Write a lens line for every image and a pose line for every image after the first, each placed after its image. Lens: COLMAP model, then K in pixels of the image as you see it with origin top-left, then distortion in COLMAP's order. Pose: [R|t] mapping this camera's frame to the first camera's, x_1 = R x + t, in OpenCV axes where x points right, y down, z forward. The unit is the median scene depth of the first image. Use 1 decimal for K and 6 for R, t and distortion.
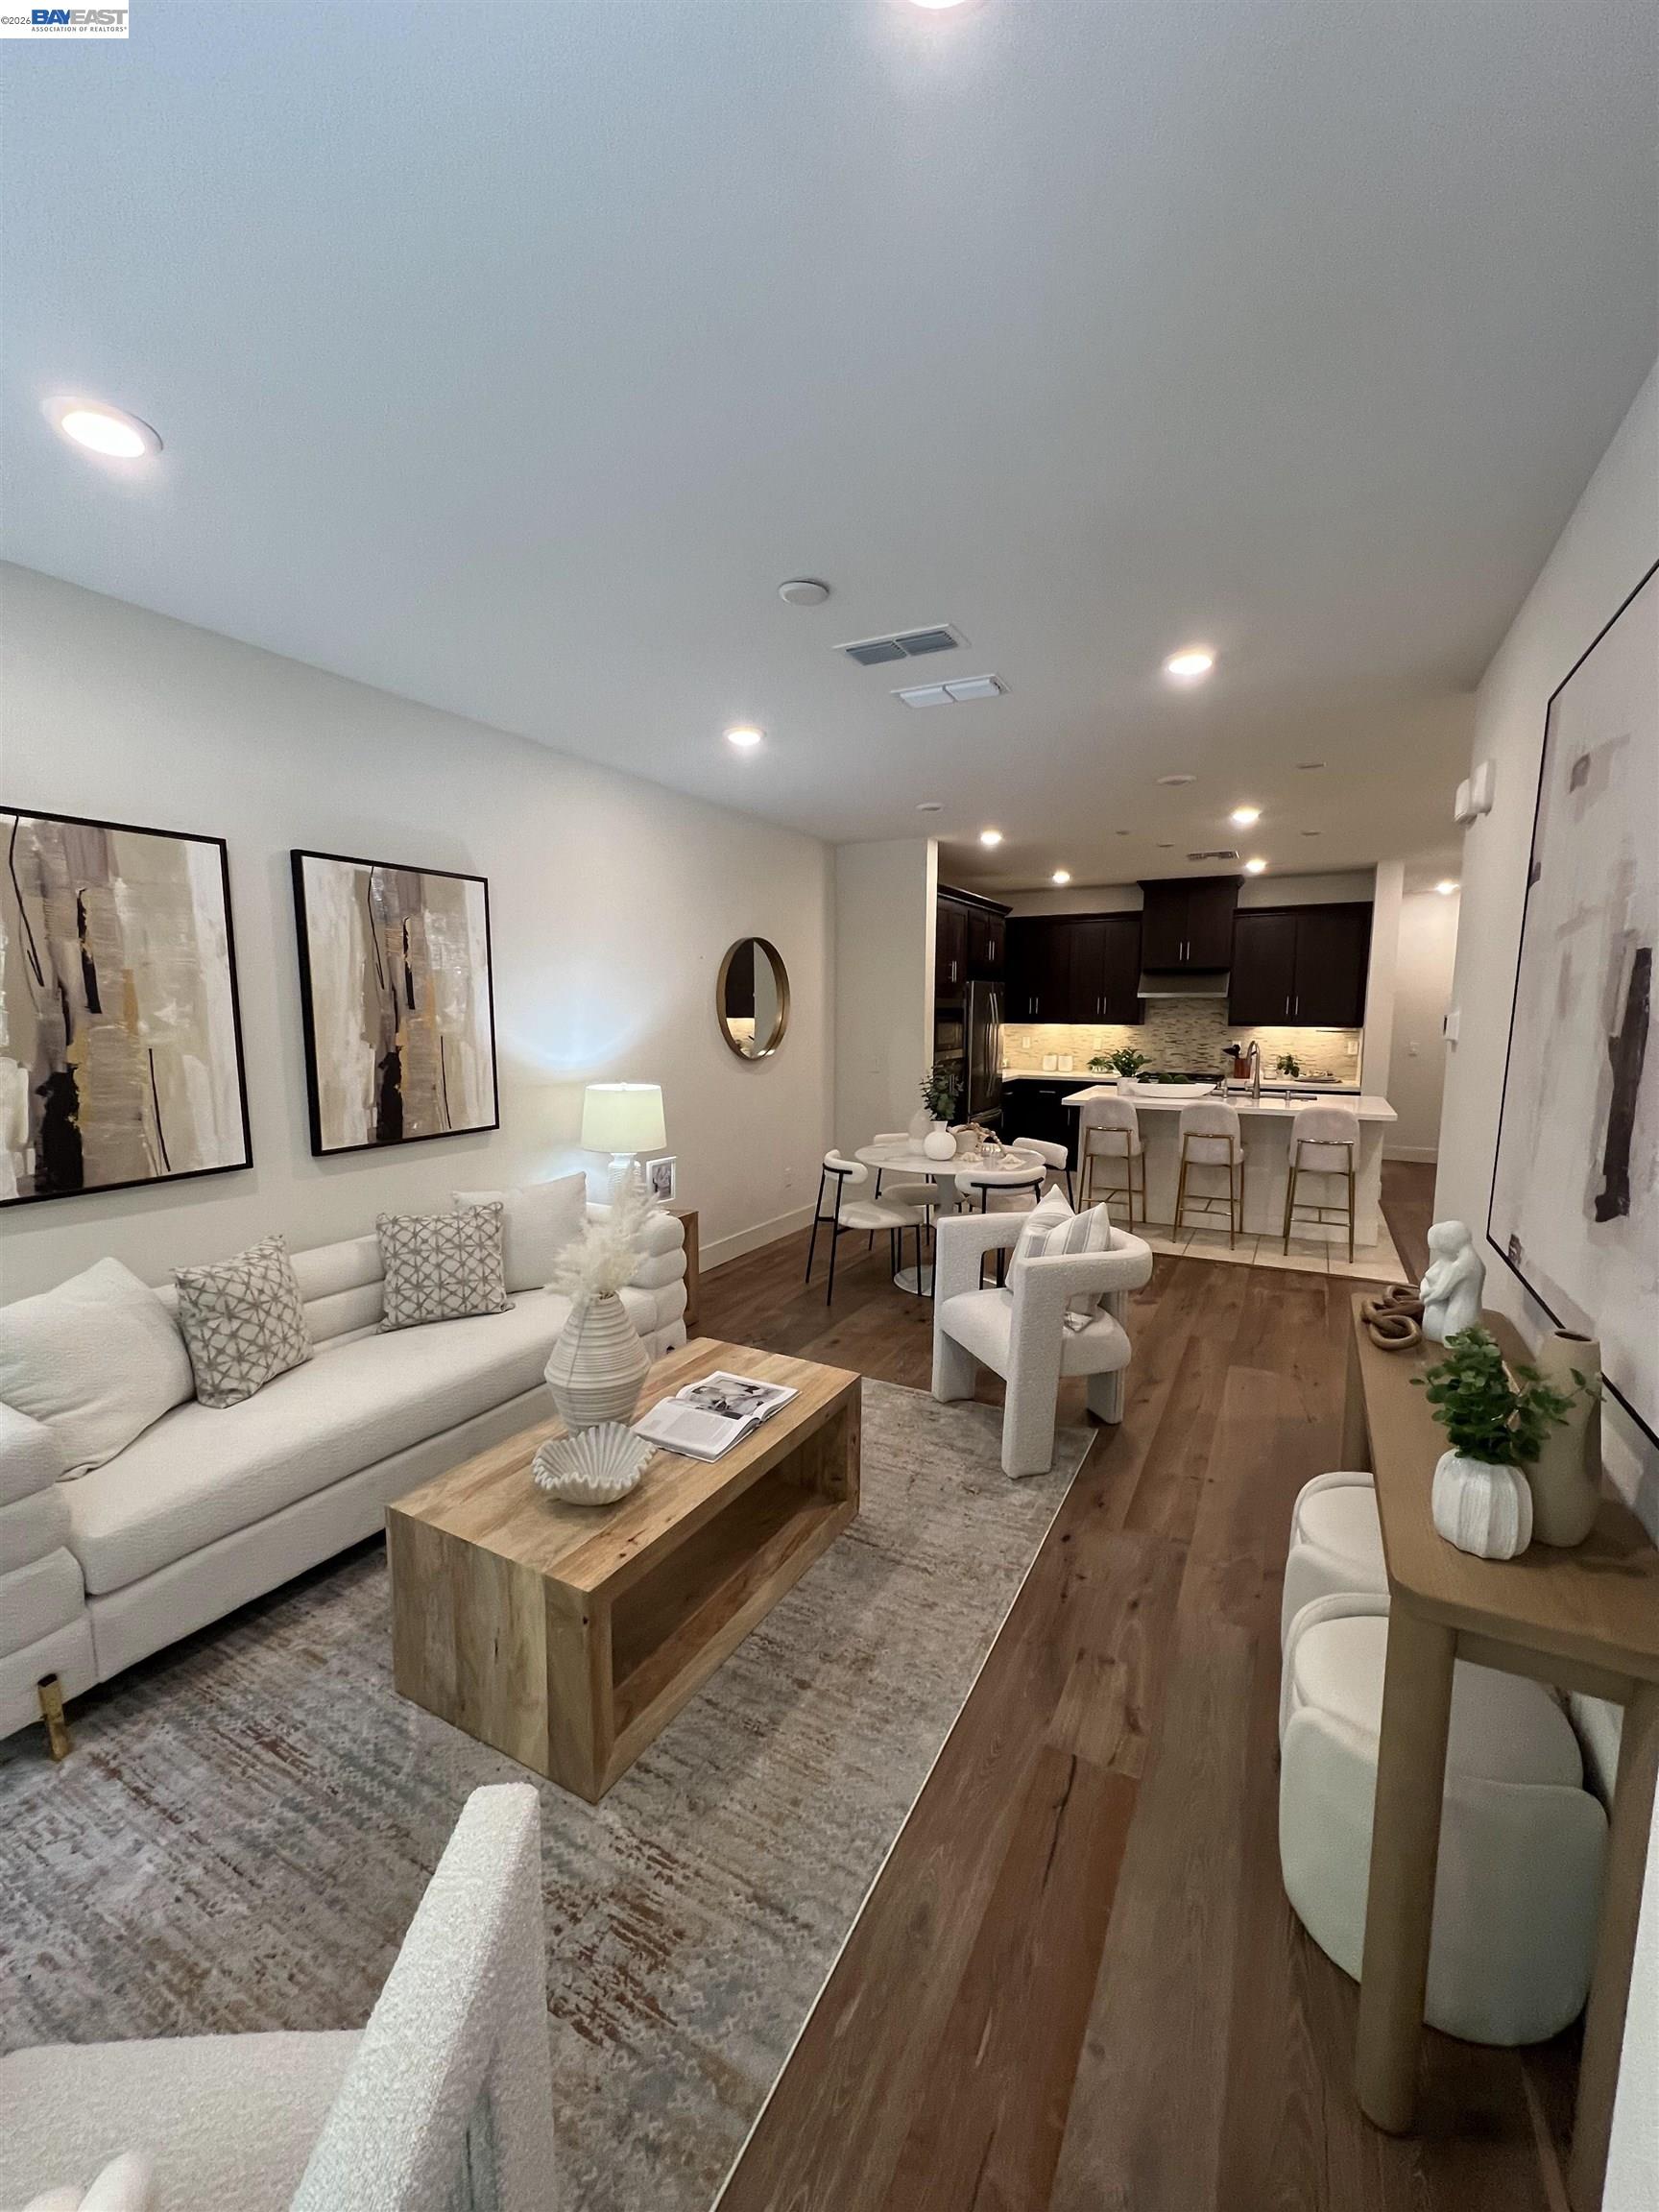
lens RADIAL K [[890.8, 0, 829.5], [0, 890.8, 1106.0], [0, 0, 1]] dist [0.000580, 0.000023]
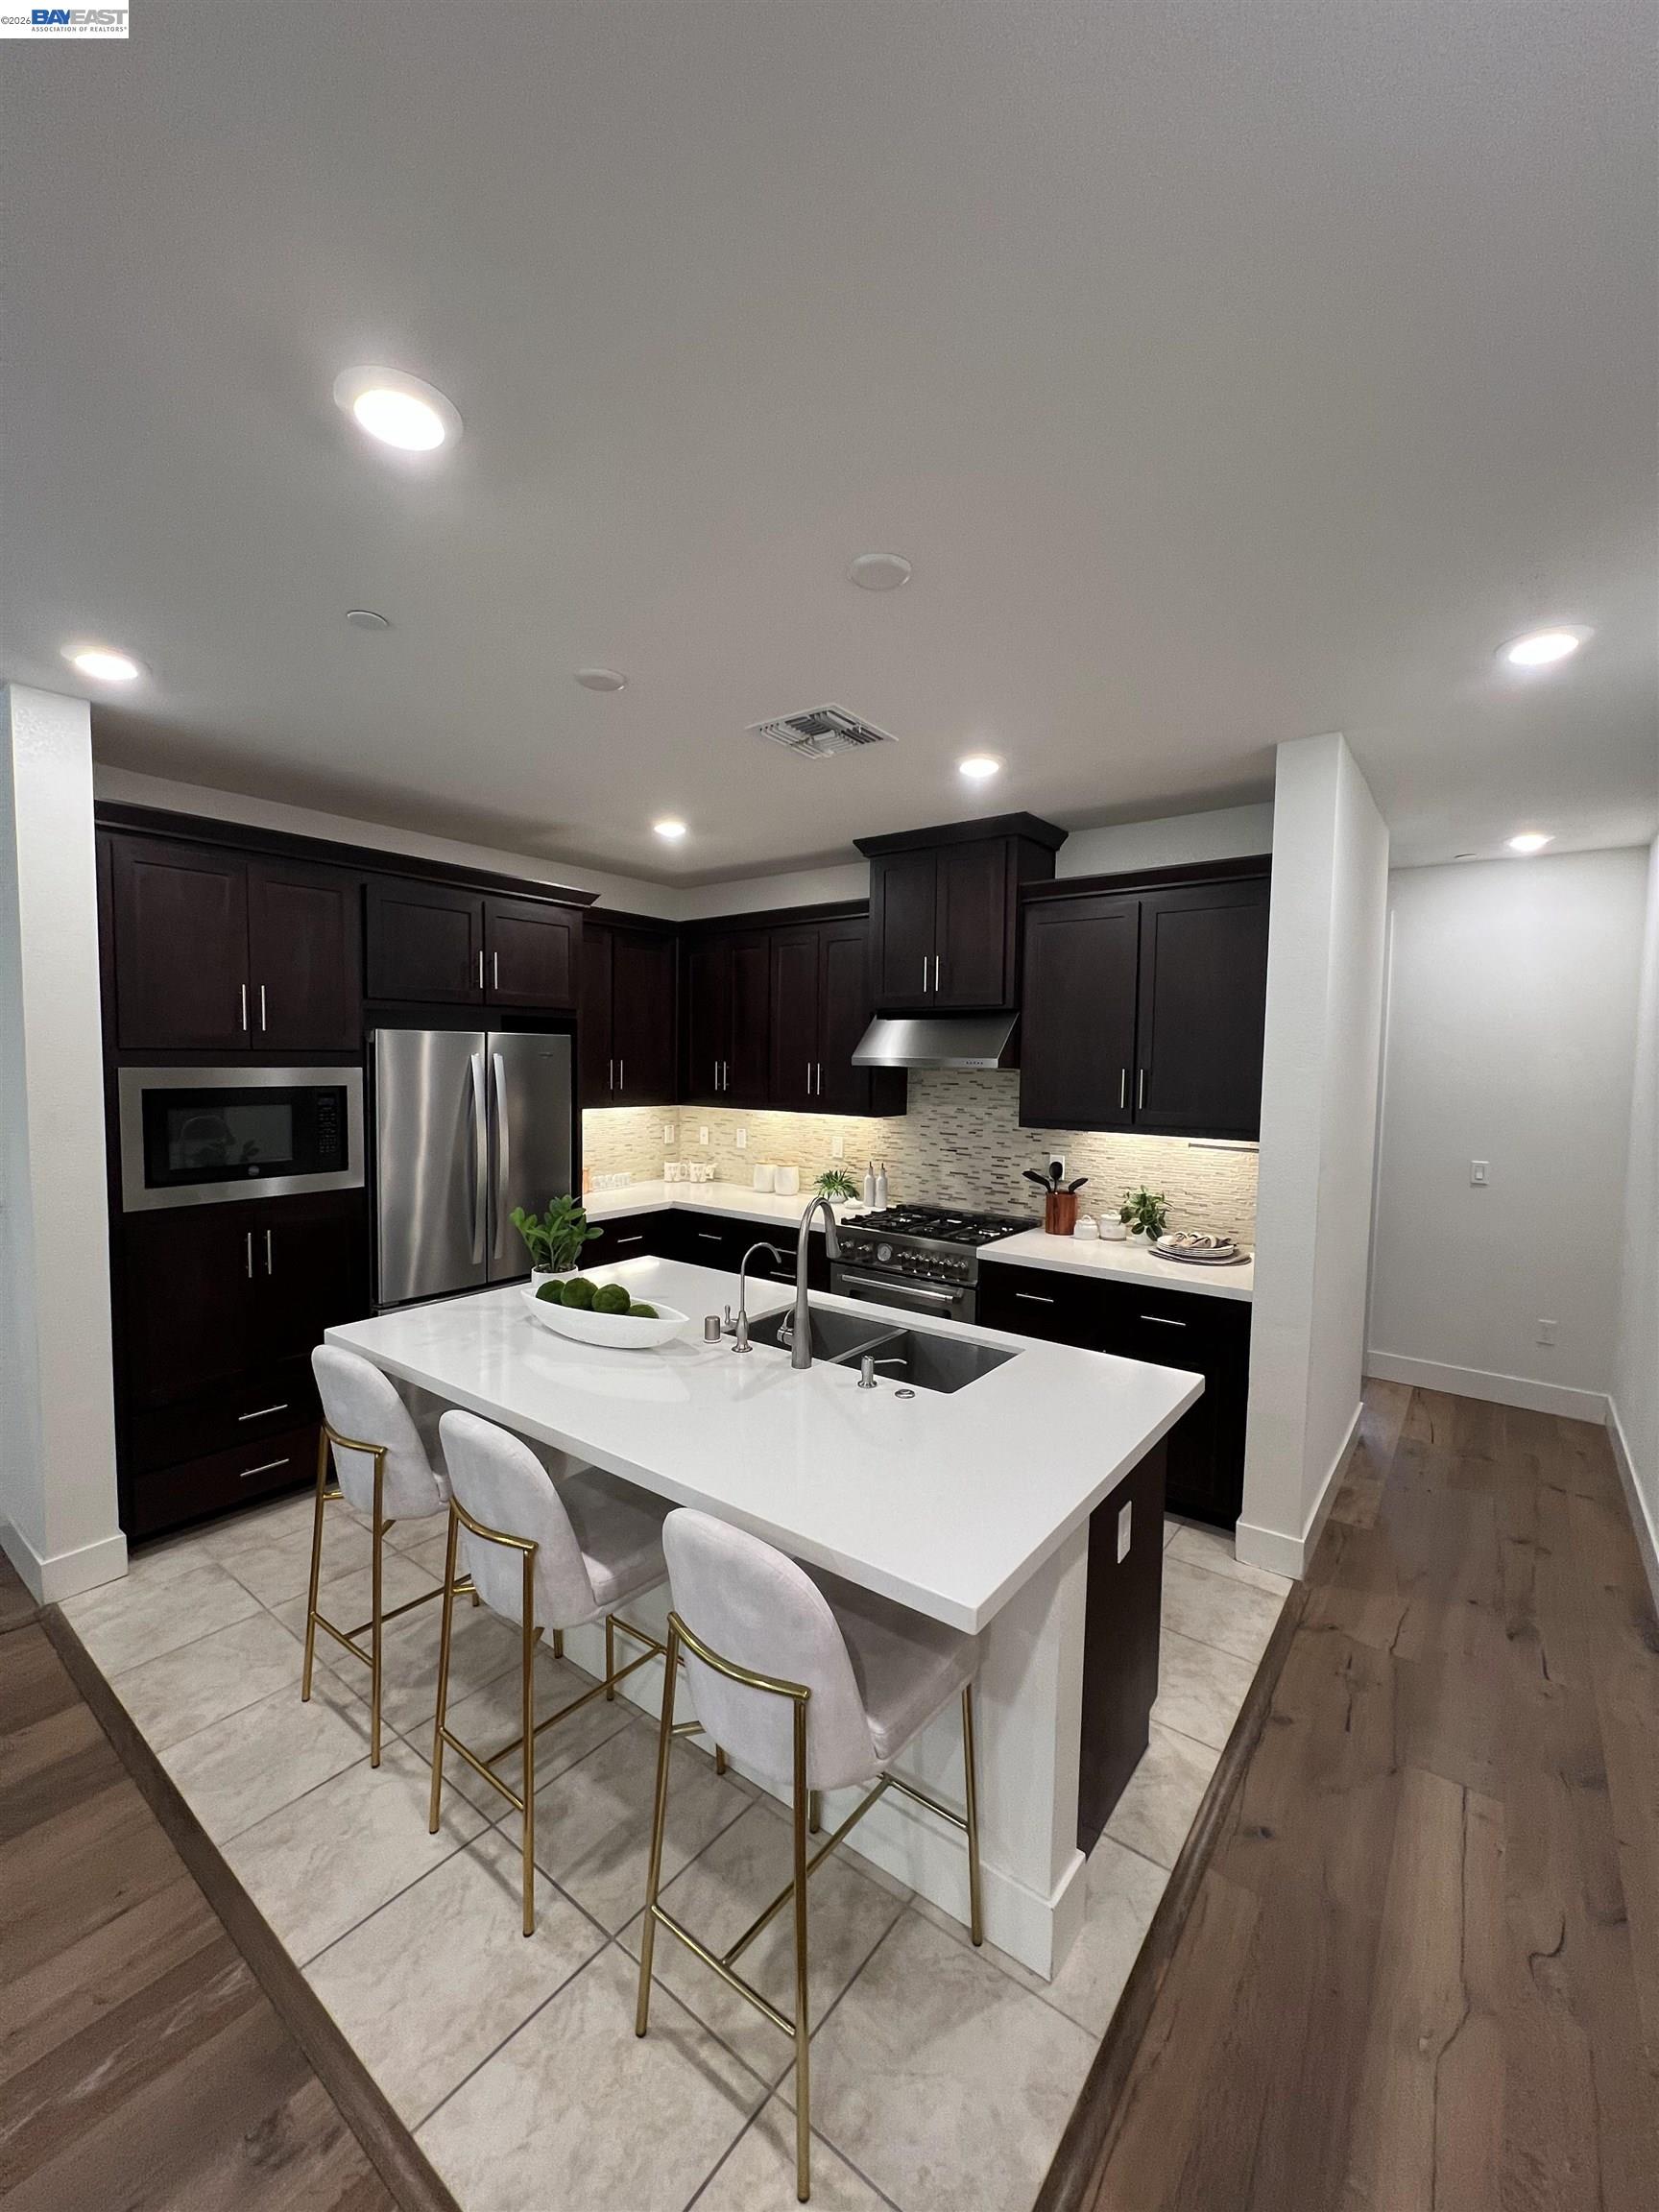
lens RADIAL K [[899.0, 0, 829.5], [0, 899.0, 1106.0], [0, 0, 1]] dist [-0.000317, -0.000036]
pose [[0.986013, 0.016826, -0.165818, 0.425549], [-0.025158, 0.998517, -0.048281, -0.074607], [0.164759, 0.051778, 0.984974, 0.502027]]
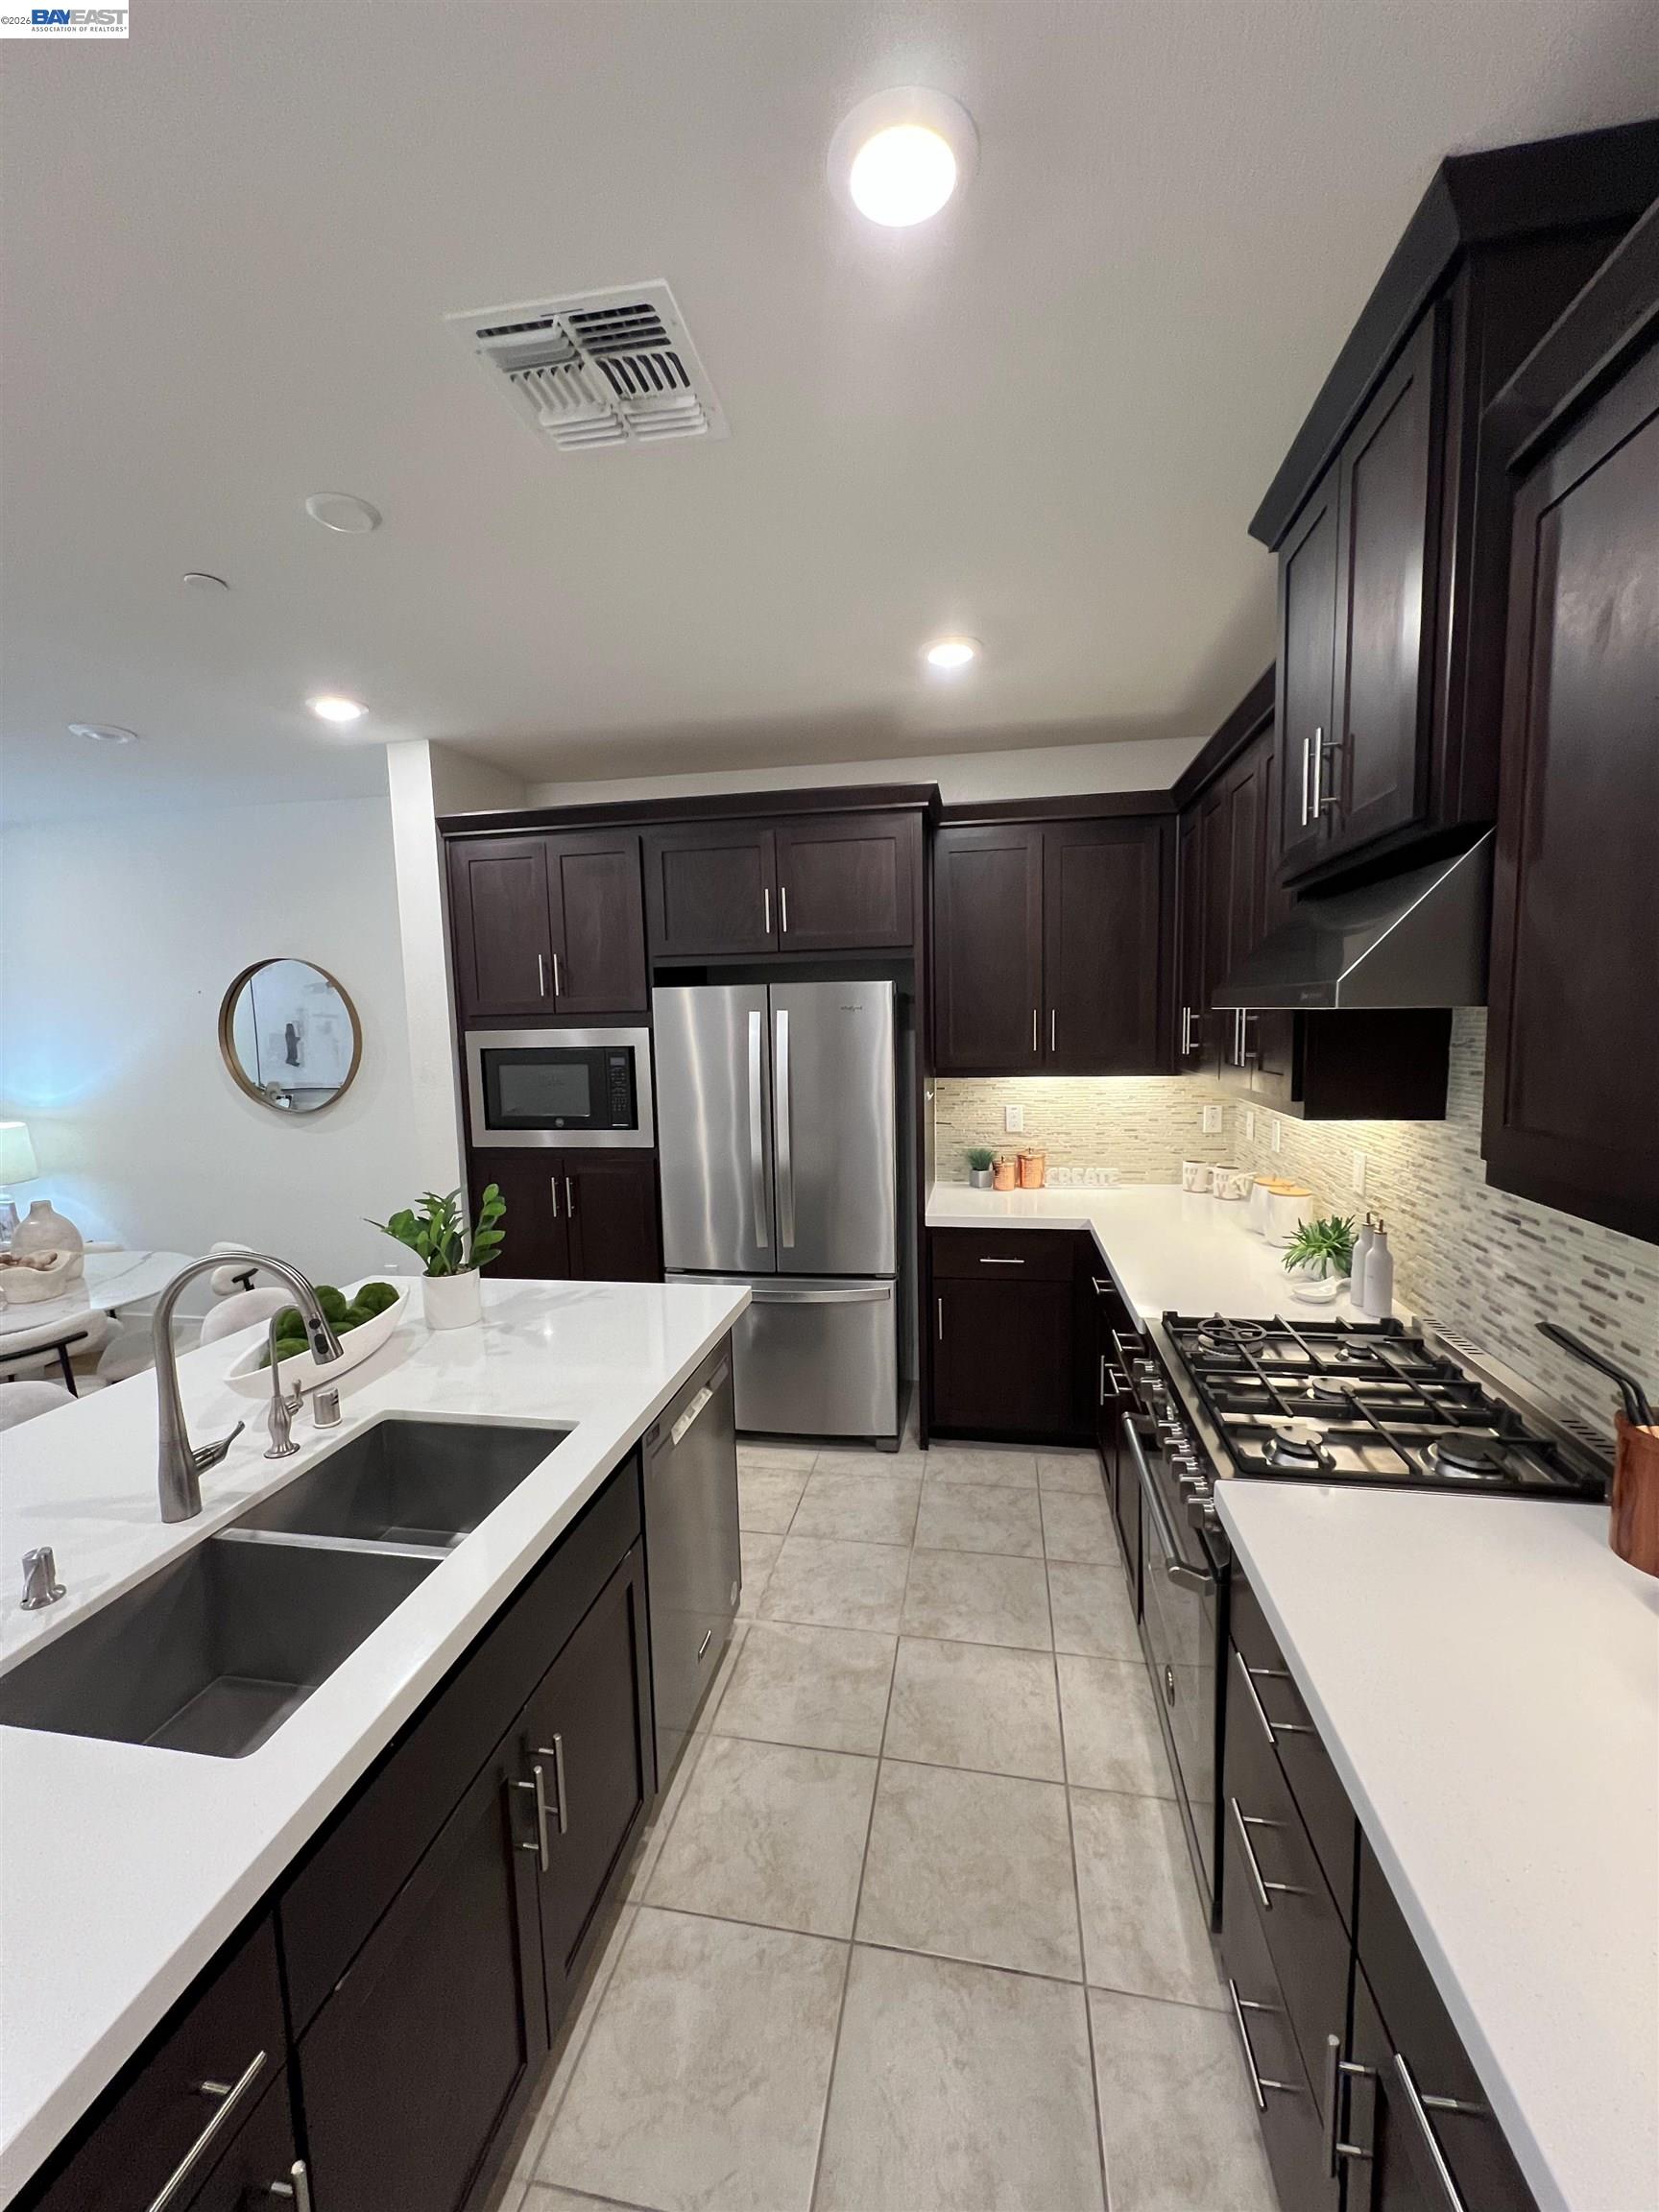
lens RADIAL K [[883.3, 0, 829.5], [0, 883.3, 1106.0], [0, 0, 1]] dist [0.000127, -0.000096]
pose [[0.320470, 0.086710, -0.943282, 0.555423], [-0.076662, 0.994909, 0.065411, -0.104800], [0.944151, 0.051352, 0.325486, 0.832012]]
